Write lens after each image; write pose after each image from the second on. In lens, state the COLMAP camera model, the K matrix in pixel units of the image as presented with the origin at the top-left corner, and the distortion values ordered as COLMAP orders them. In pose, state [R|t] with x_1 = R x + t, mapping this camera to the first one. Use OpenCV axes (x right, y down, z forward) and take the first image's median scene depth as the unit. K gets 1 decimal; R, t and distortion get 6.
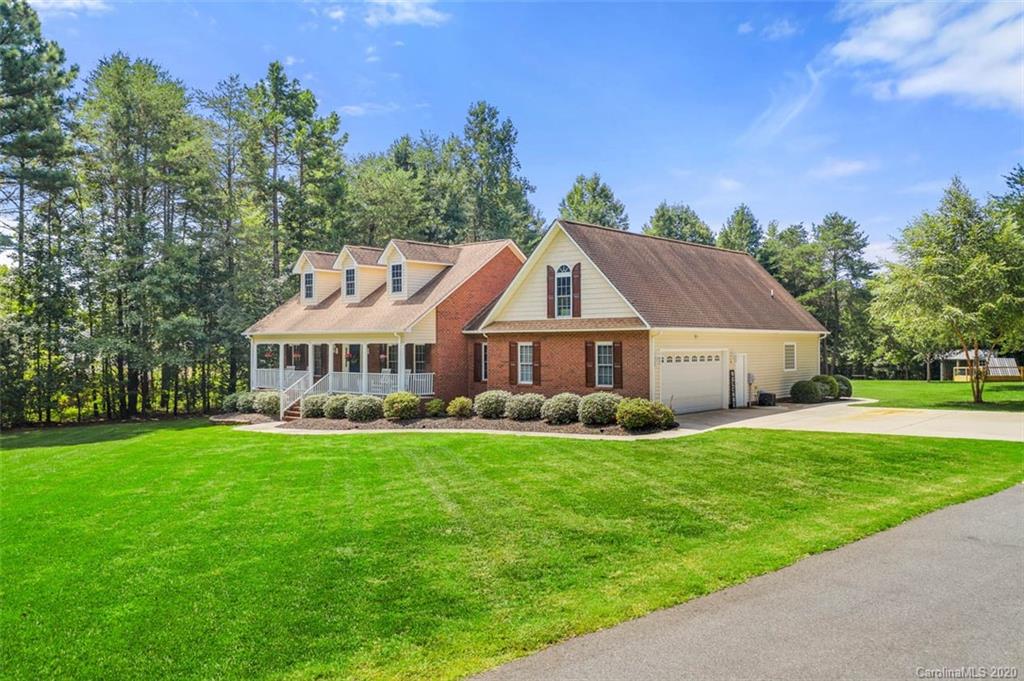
lens RADIAL K [[853.9, 0, 512.0], [0, 853.9, 340.5], [0, 0, 1]] dist [0.063296, -0.002508]
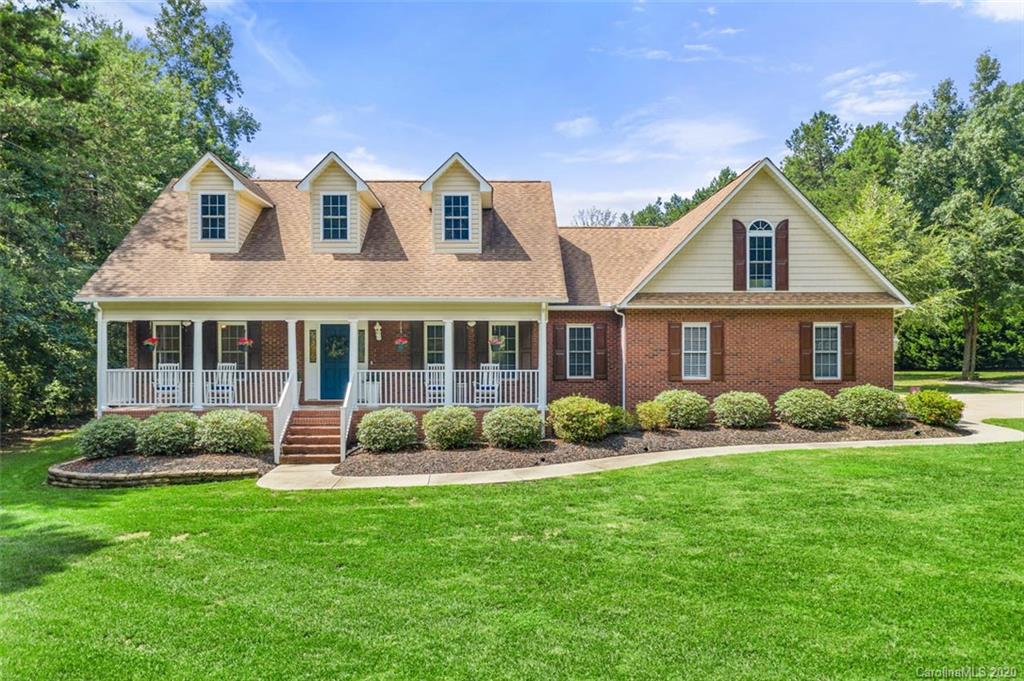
lens RADIAL K [[853.9, 0, 512.0], [0, 853.9, 340.5], [0, 0, 1]] dist [0.063296, -0.002508]
pose [[0.715064, -0.005159, 0.699040, -0.625148], [-0.008377, 0.999838, 0.015948, 0.007421], [-0.699009, -0.017259, 0.714904, 0.604532]]
